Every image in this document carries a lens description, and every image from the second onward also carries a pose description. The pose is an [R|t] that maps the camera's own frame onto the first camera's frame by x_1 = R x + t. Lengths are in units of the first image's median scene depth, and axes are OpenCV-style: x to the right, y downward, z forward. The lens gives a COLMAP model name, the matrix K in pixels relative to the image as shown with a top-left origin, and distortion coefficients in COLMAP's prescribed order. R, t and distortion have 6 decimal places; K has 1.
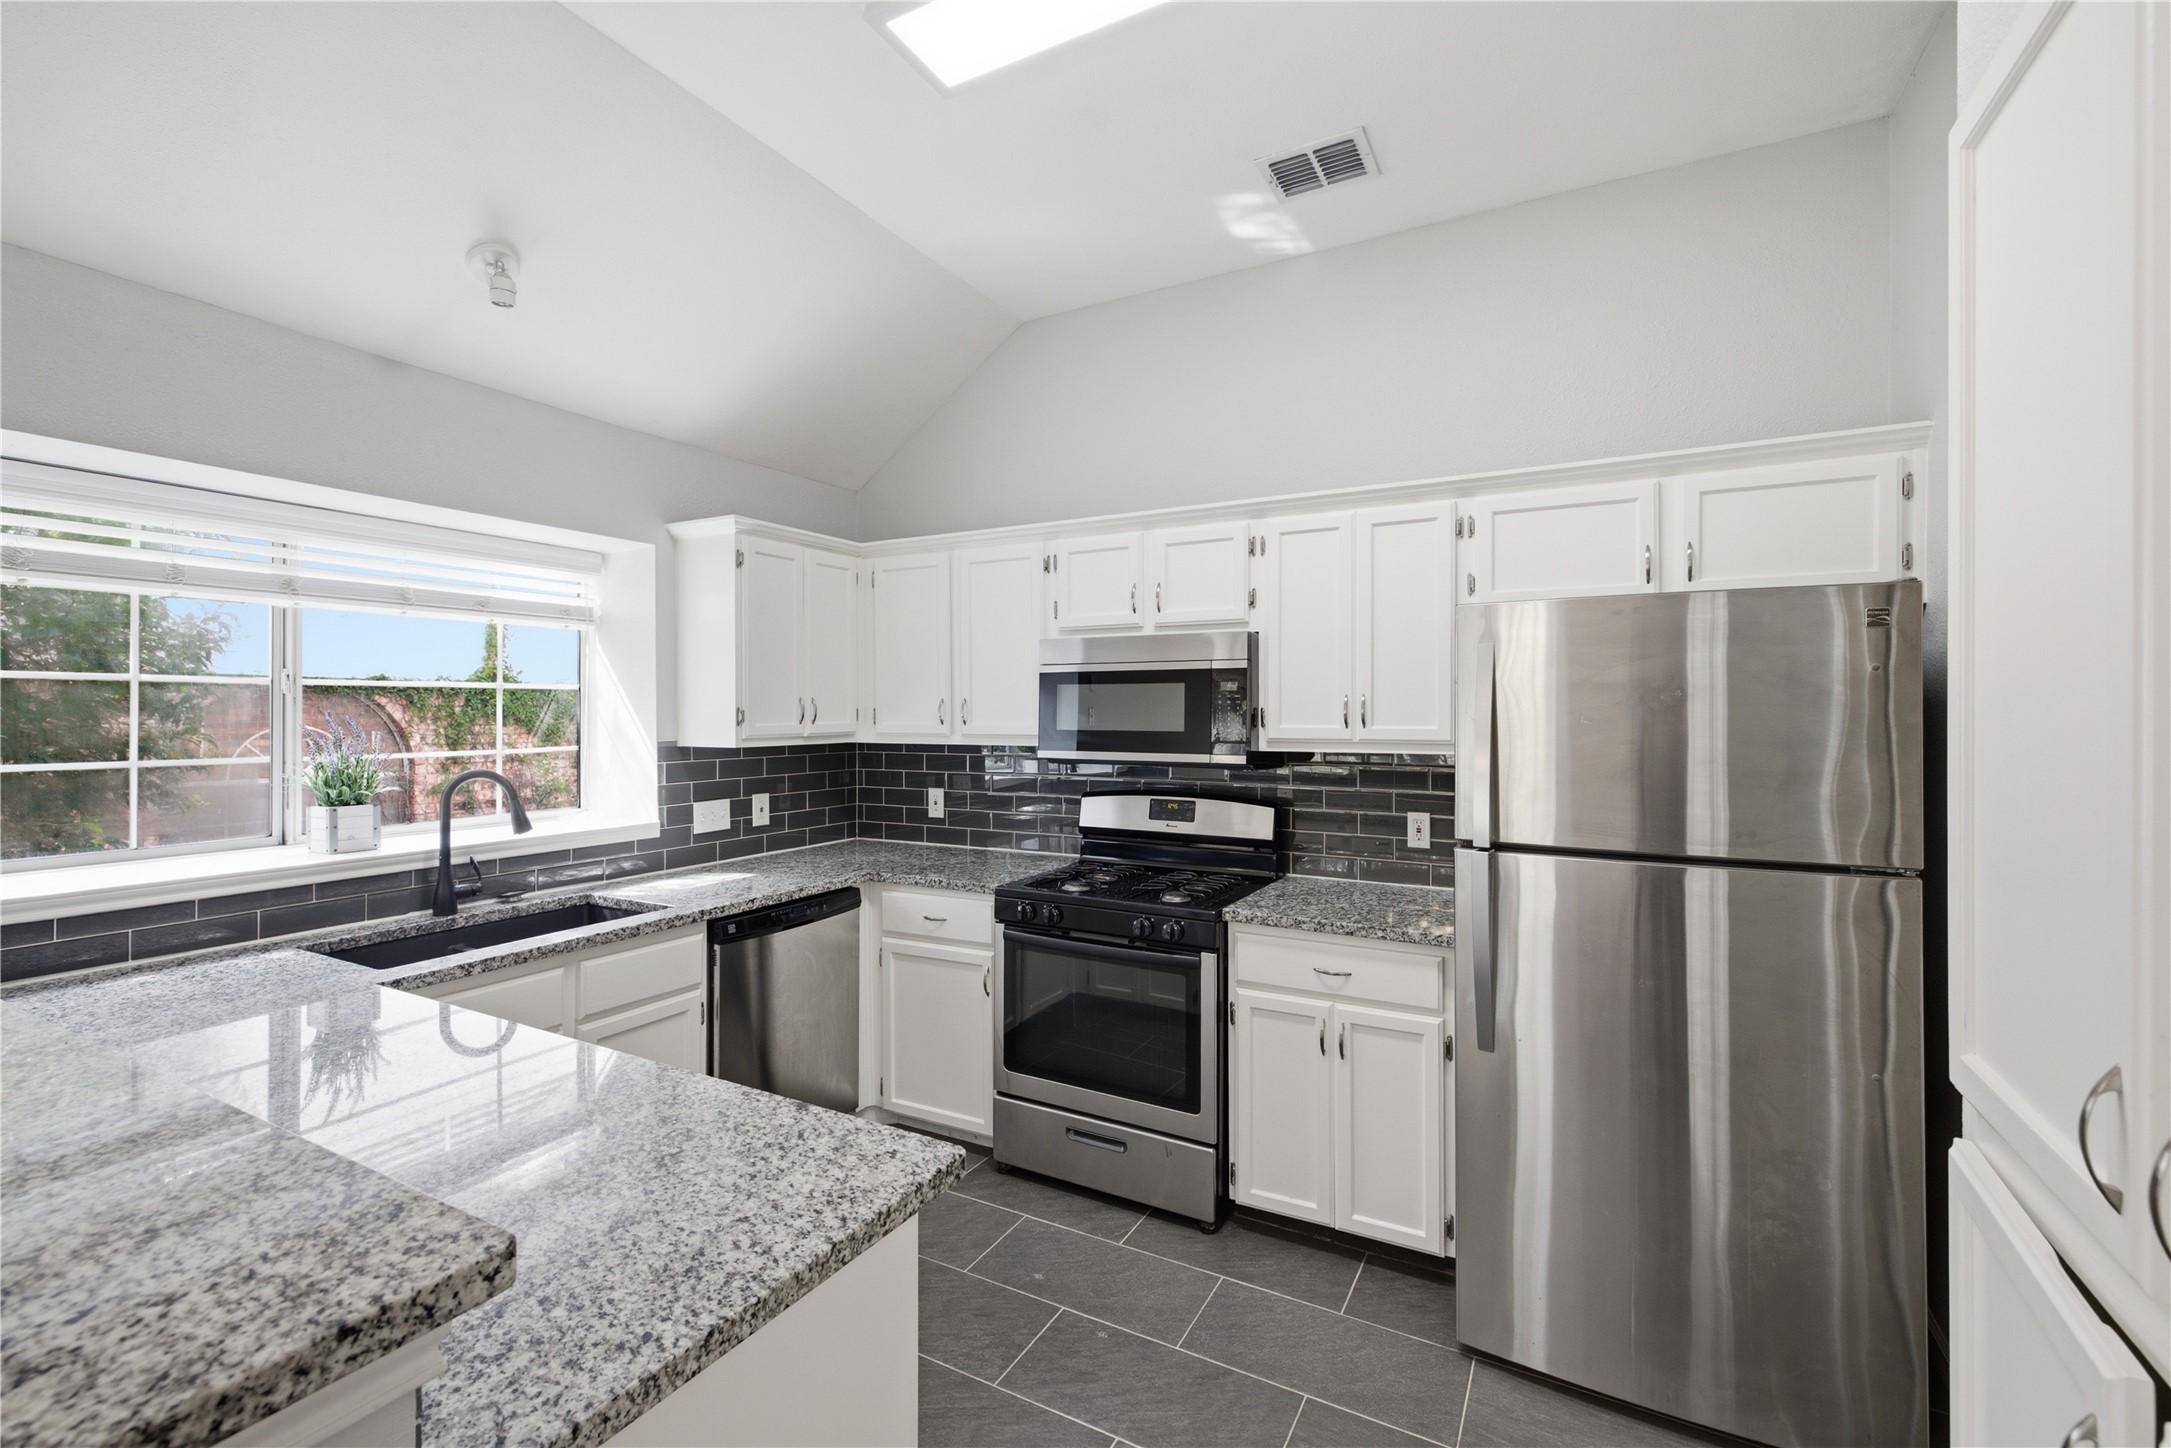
lens RADIAL K [[965.3, 0, 1051.6], [0, 965.3, 720.1], [0, 0, 1]] dist [0.000243, -0.000127]
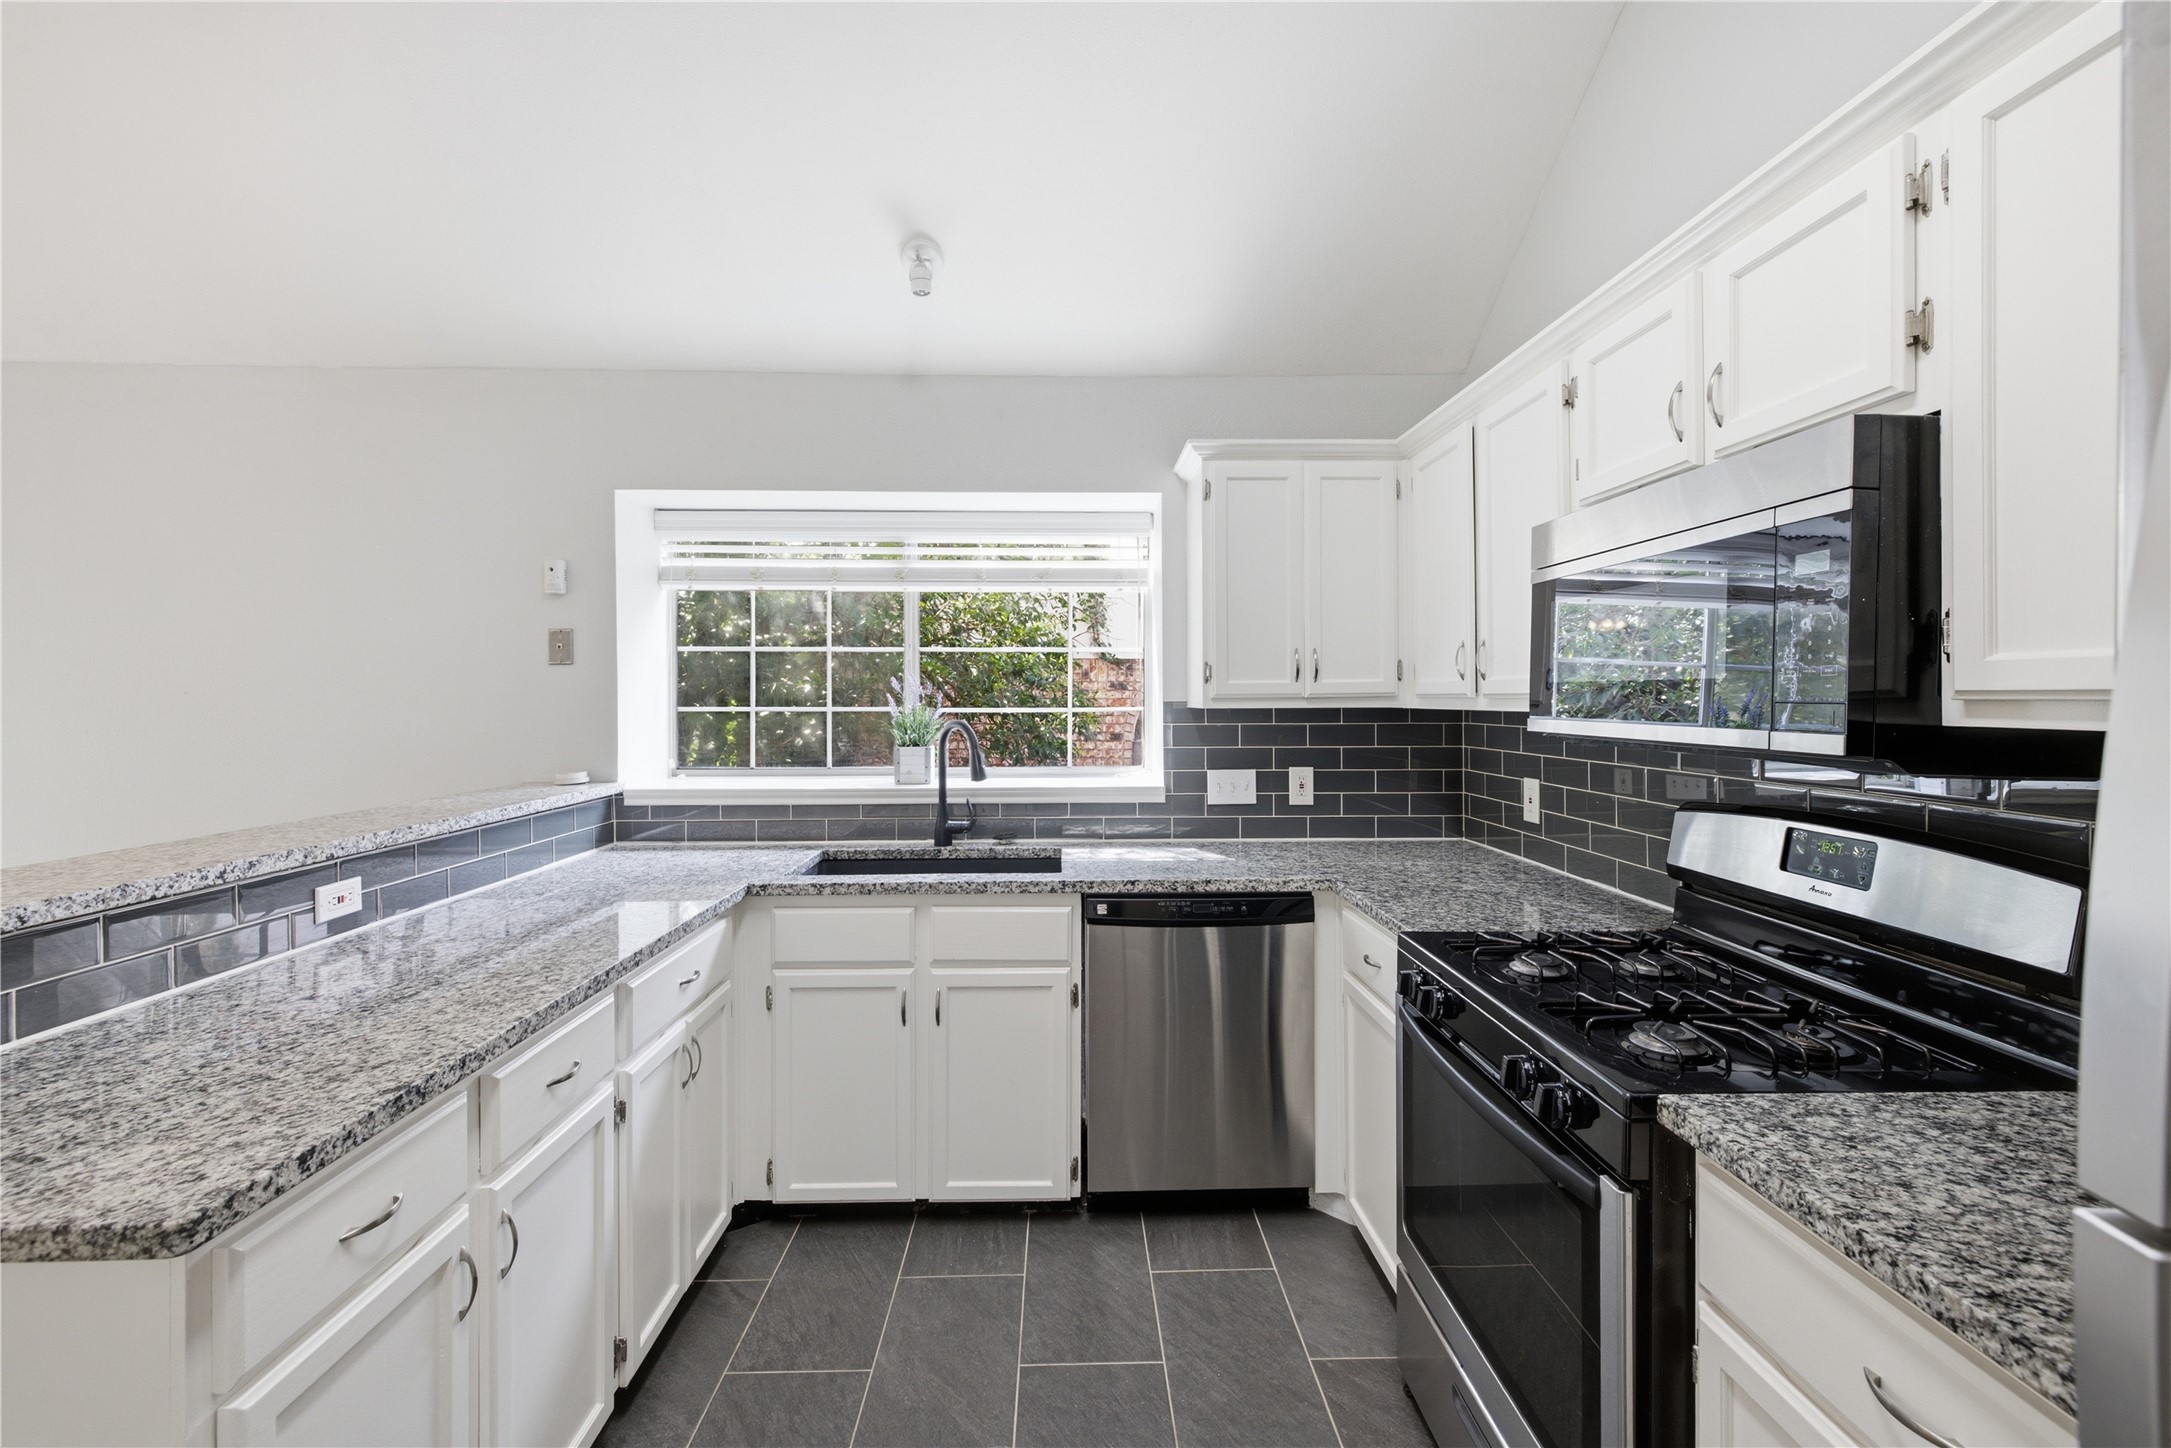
lens RADIAL K [[913.8, 0, 1086.3], [0, 913.8, 715.3], [0, 0, 1]] dist [0.004248, -0.000021]
pose [[0.507473, 0.017940, -0.861481, 0.326883], [-0.007700, 0.999838, 0.016285, 0.021896], [0.861633, -0.001631, 0.507528, 0.487722]]
